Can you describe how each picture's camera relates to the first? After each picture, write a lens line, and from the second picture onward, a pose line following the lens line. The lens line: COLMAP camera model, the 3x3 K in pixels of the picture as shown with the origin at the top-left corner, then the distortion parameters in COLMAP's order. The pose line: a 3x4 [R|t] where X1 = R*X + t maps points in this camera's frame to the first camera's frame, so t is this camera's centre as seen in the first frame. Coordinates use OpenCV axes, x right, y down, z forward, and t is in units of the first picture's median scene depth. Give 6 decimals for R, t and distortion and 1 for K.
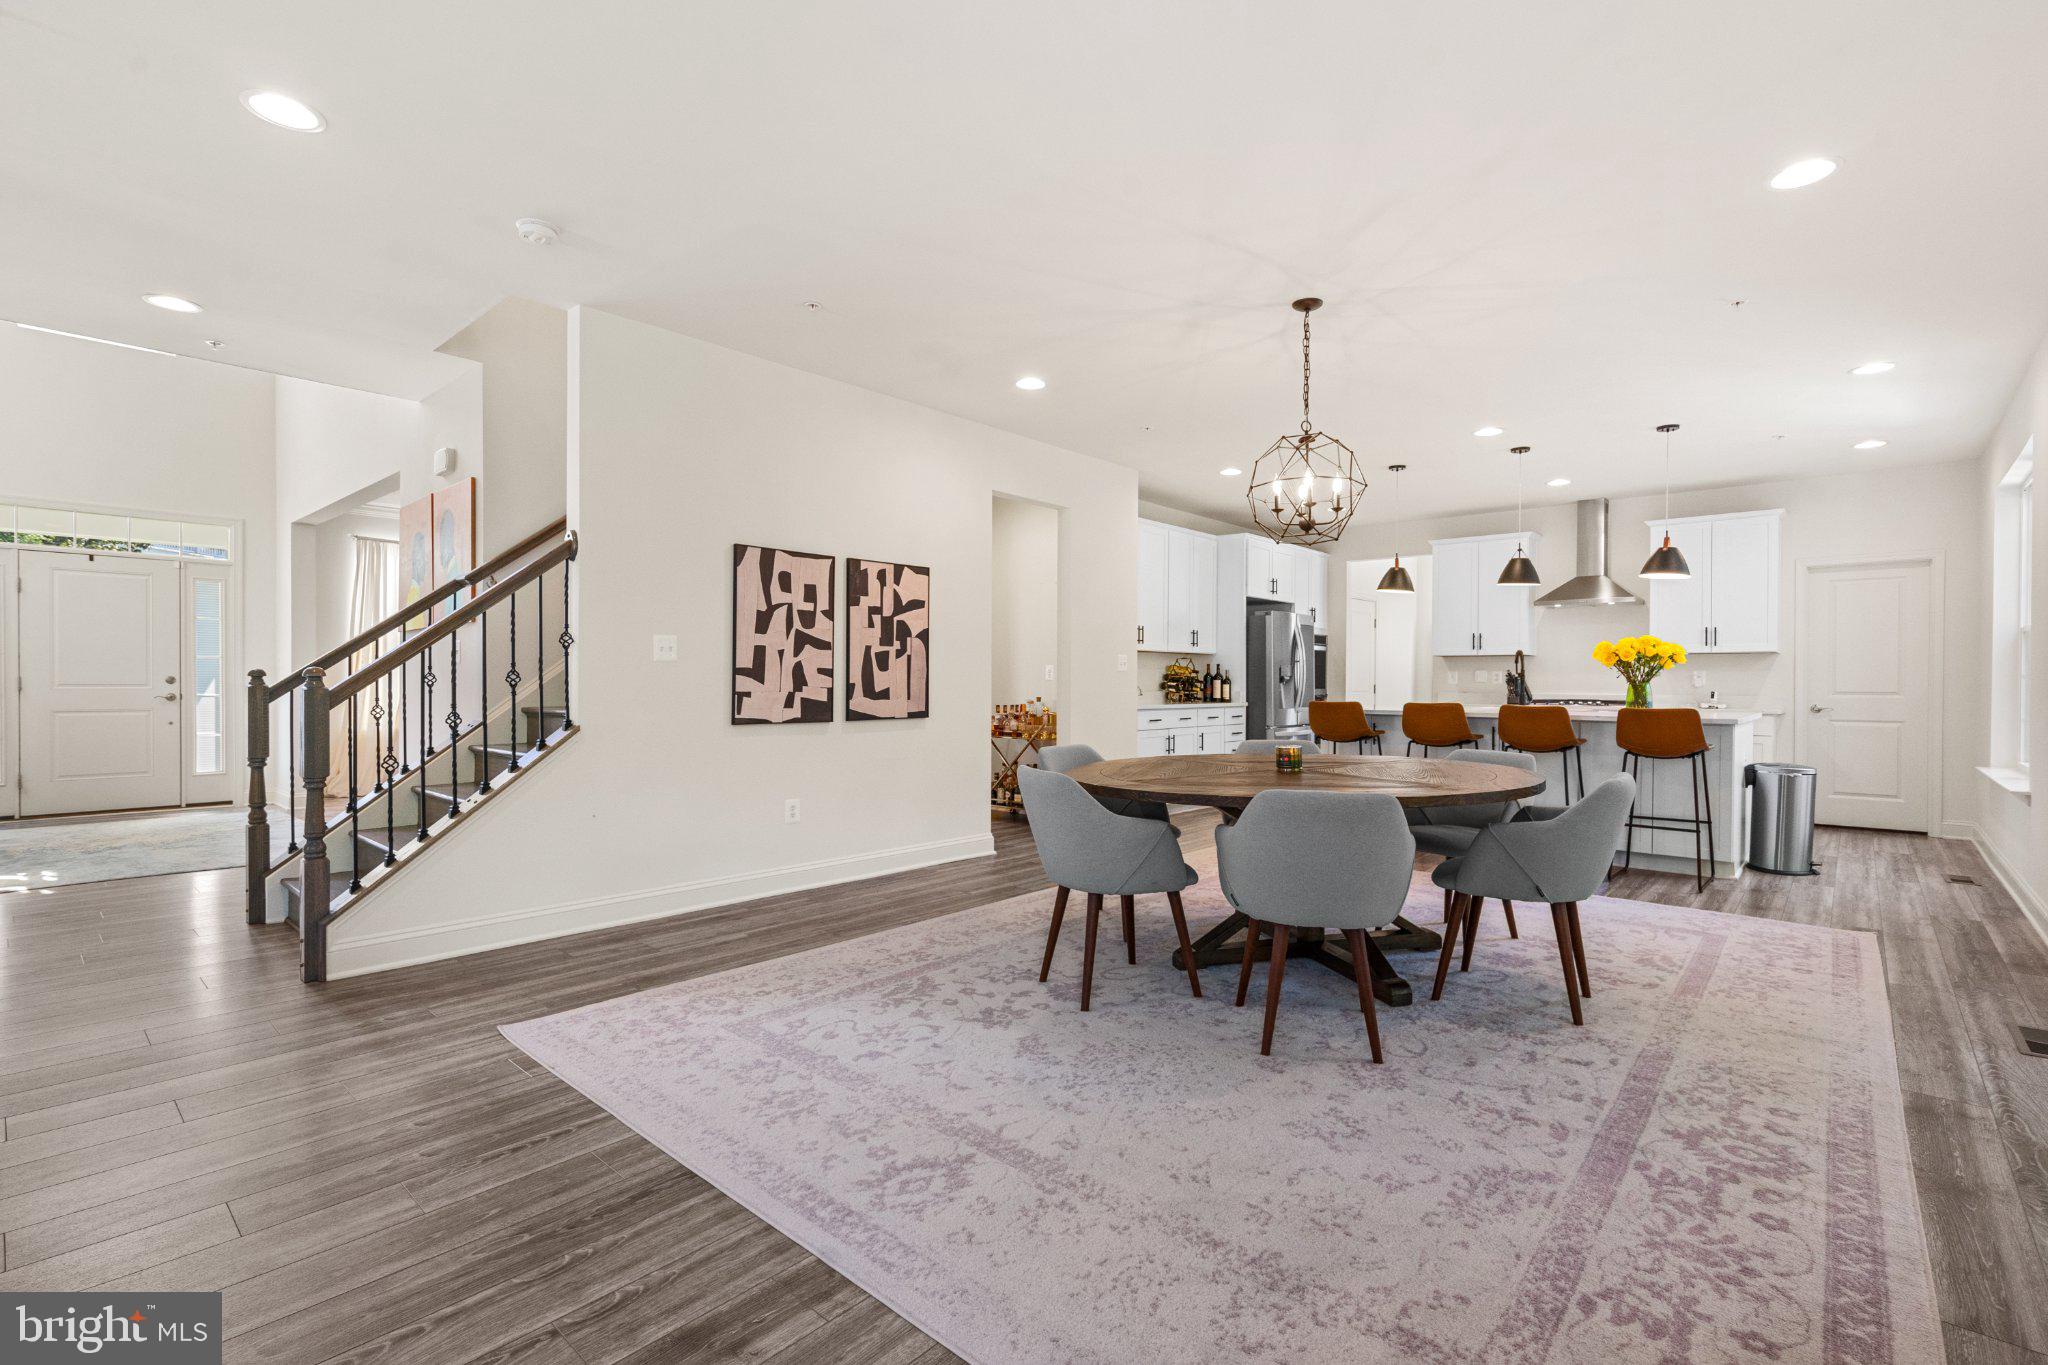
lens RADIAL K [[931.2, 0, 1022.8], [0, 931.2, 681.8], [0, 0, 1]] dist [-0.000632, 0.000241]
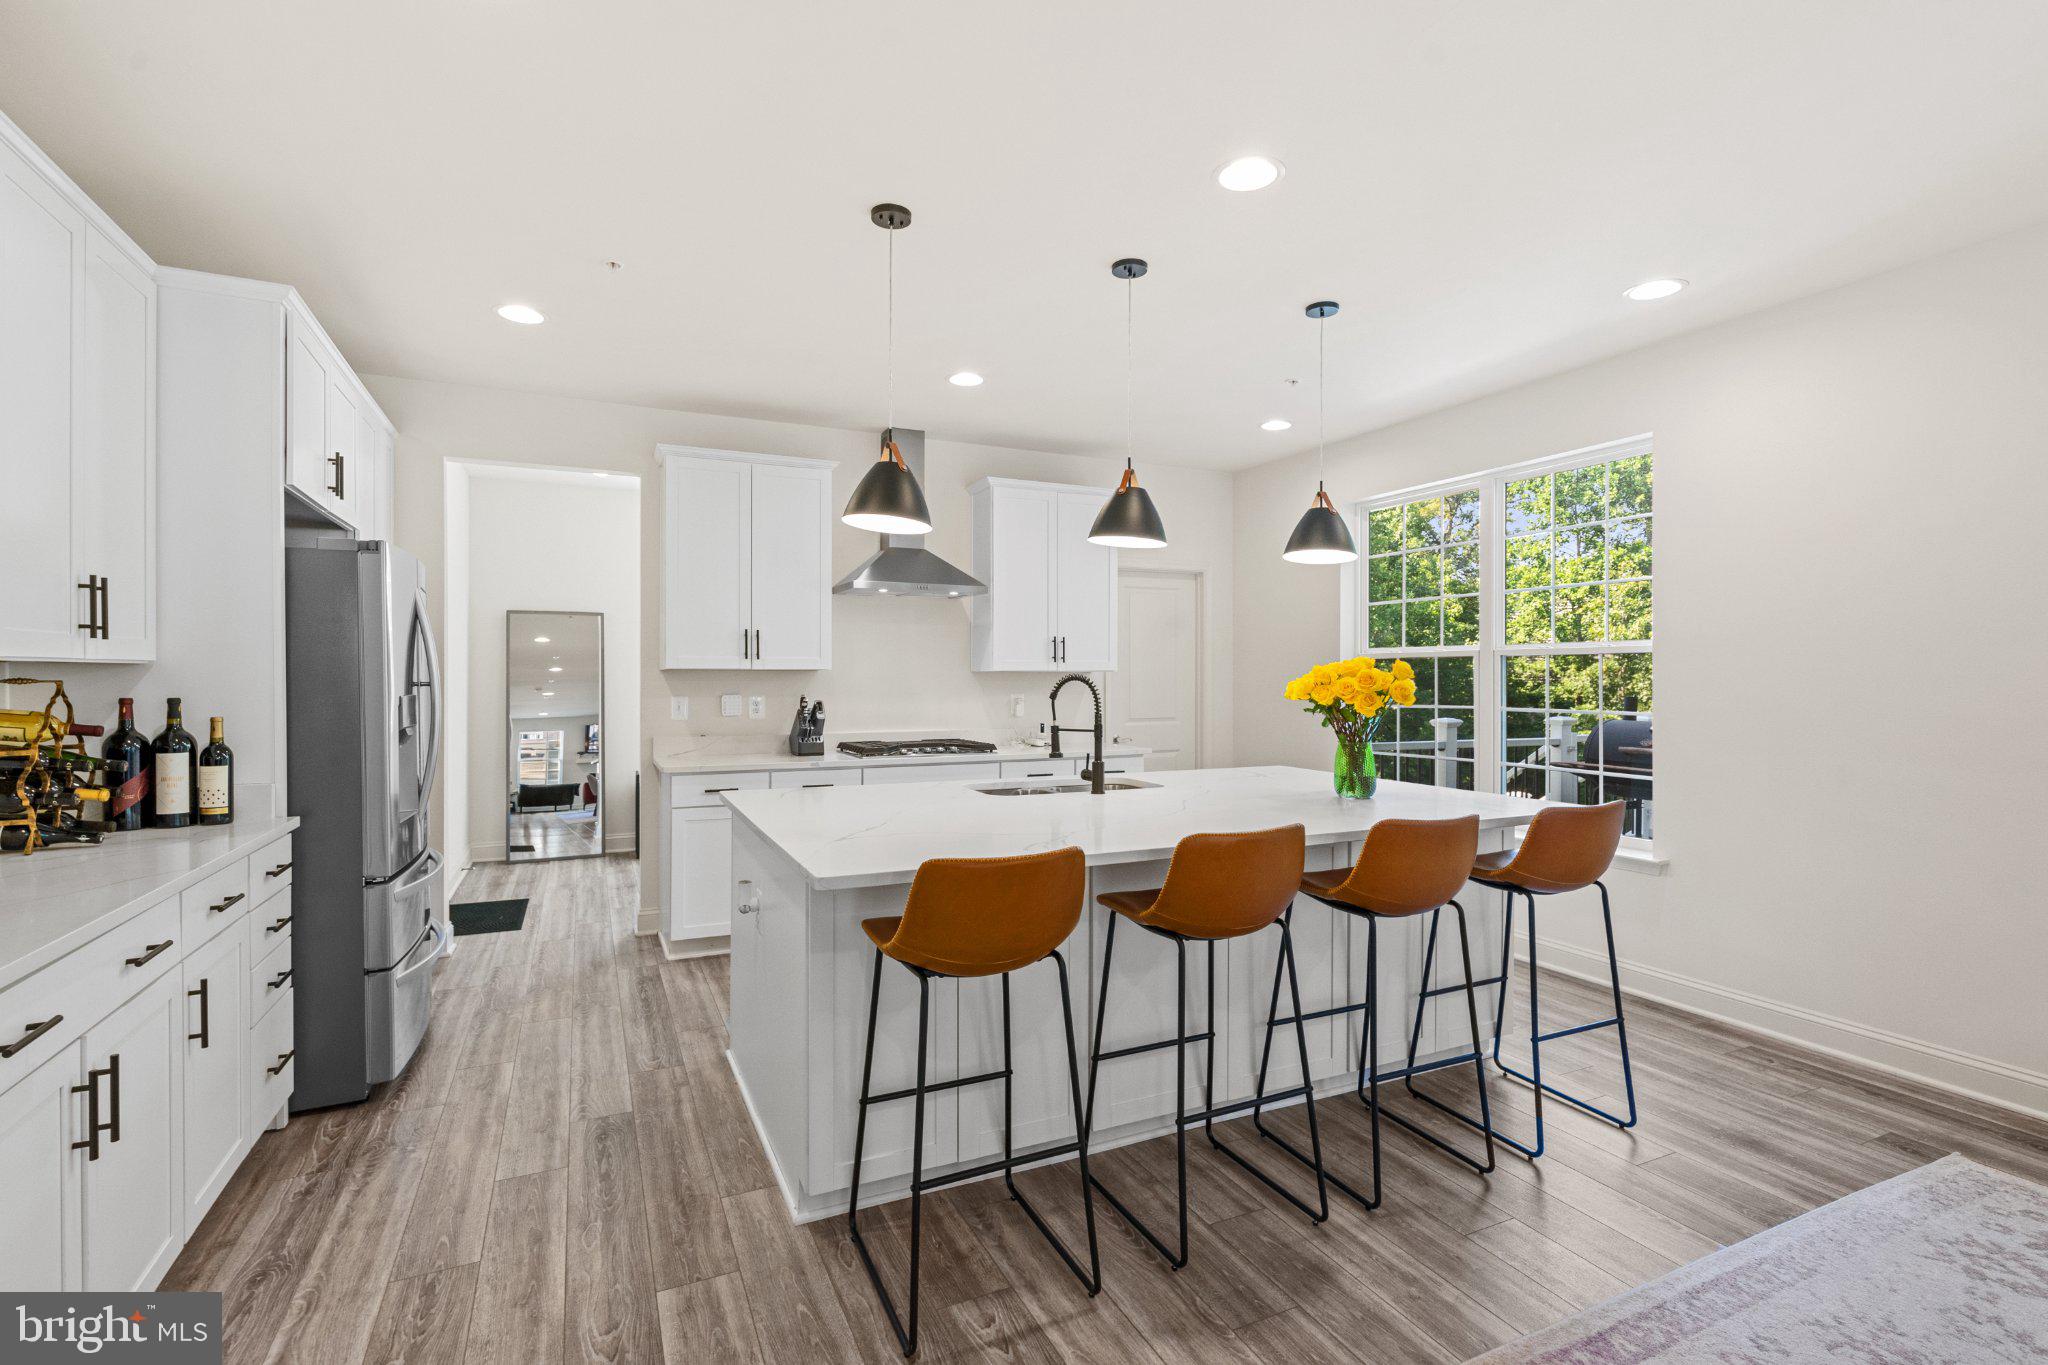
lens RADIAL K [[926.4, 0, 1023.4], [0, 926.4, 678.5], [0, 0, 1]] dist [-0.000732, -0.014388]
pose [[0.393592, -0.010355, 0.919227, 0.075080], [0.002537, 0.999945, 0.010178, -0.044658], [-0.919282, -0.001674, 0.393597, 1.012016]]
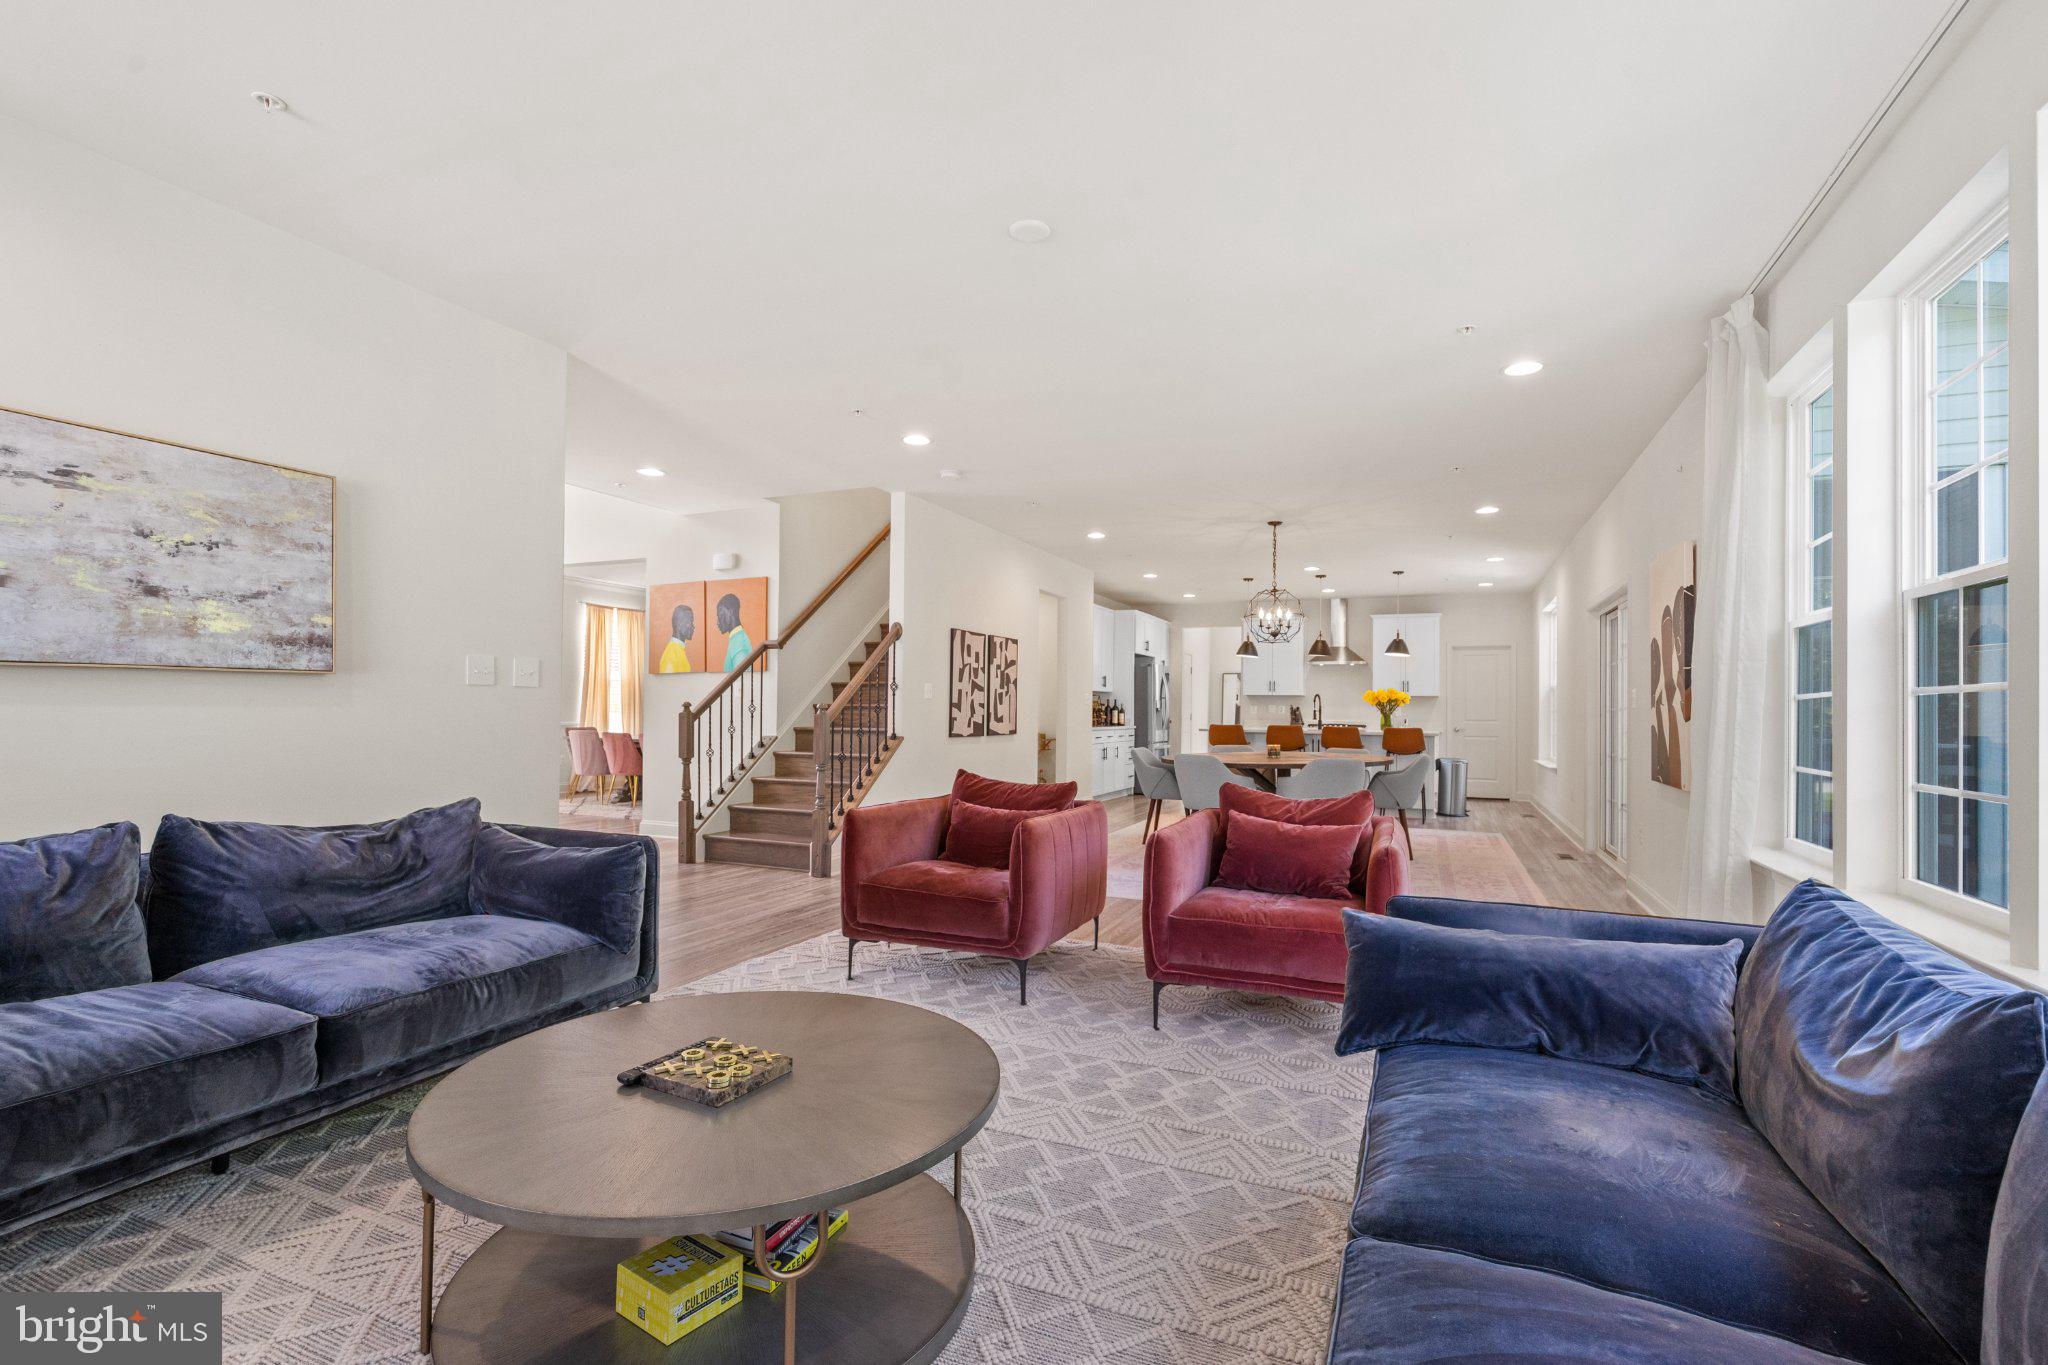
lens RADIAL K [[924.9, 0, 1024.3], [0, 924.9, 691.9], [0, 0, 1]] dist [-0.004748, -0.000278]
pose [[0.951952, 0.012148, 0.306007, -0.579849], [-0.006616, 0.999796, -0.019109, -0.003463], [-0.306177, 0.016166, 0.951837, -0.510906]]
